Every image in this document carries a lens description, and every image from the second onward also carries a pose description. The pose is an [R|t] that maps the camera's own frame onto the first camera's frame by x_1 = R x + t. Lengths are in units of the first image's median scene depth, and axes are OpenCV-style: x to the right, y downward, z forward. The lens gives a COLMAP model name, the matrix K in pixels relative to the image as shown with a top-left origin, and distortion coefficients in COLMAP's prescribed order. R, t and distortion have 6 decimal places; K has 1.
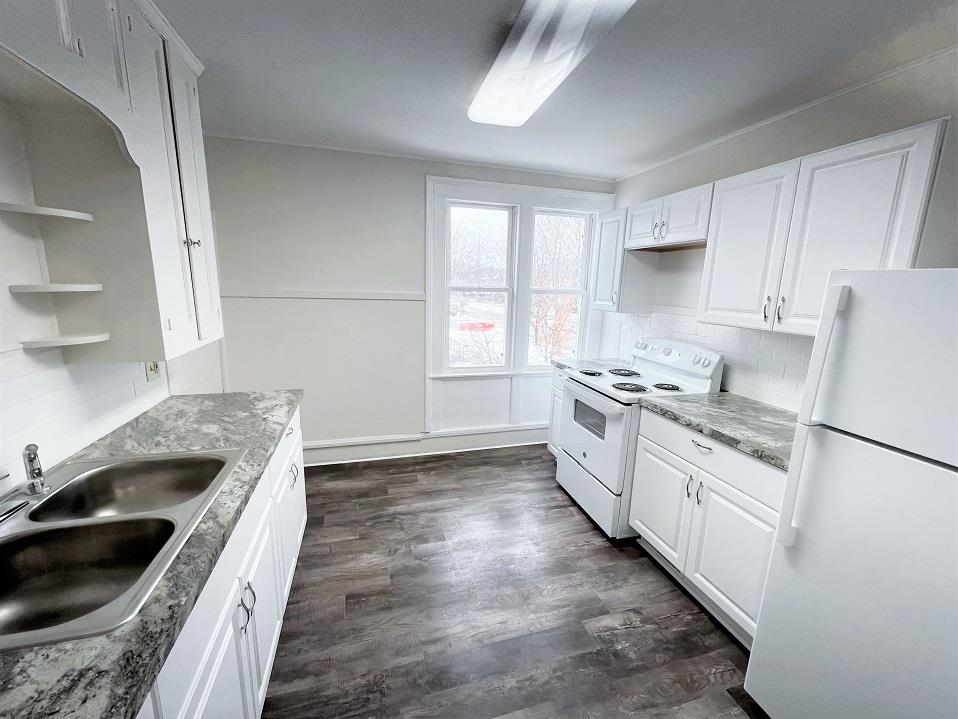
lens RADIAL K [[400.8, 0, 486.5], [0, 400.8, 364.1], [0, 0, 1]] dist [-0.000437, 0.000173]
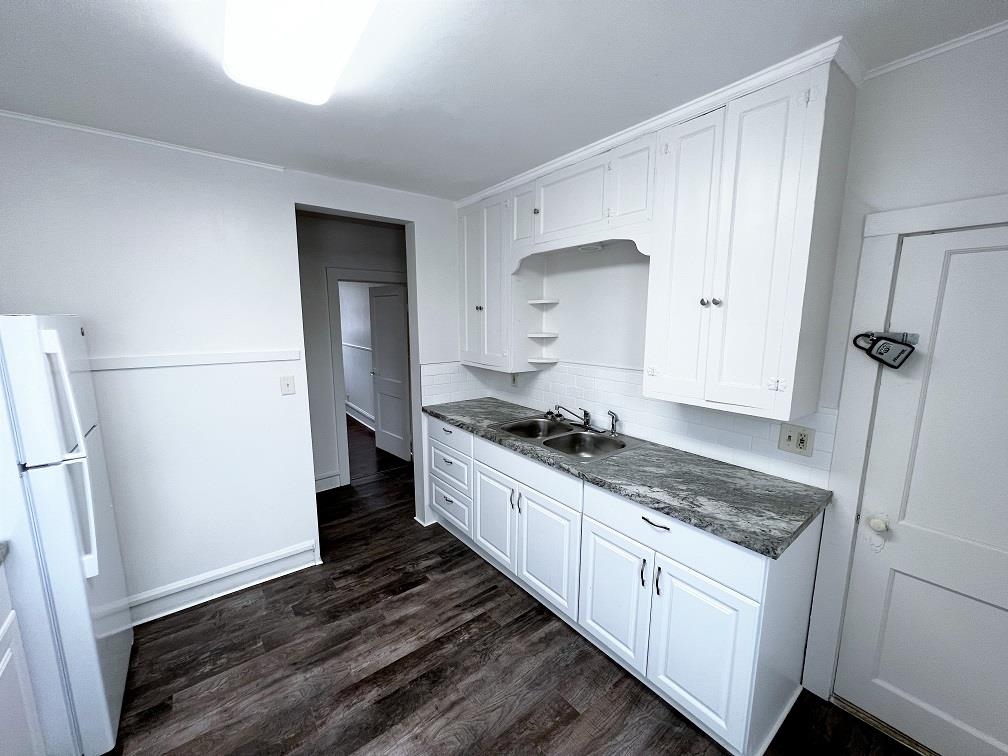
lens RADIAL K [[421.7, 0, 511.9], [0, 421.7, 382.8], [0, 0, 1]] dist [-0.000437, 0.000173]
pose [[-0.931402, 0.026374, -0.363035, 0.087685], [-0.101429, 0.939061, 0.328447, -0.378936], [0.349575, 0.342738, -0.871968, 1.674463]]
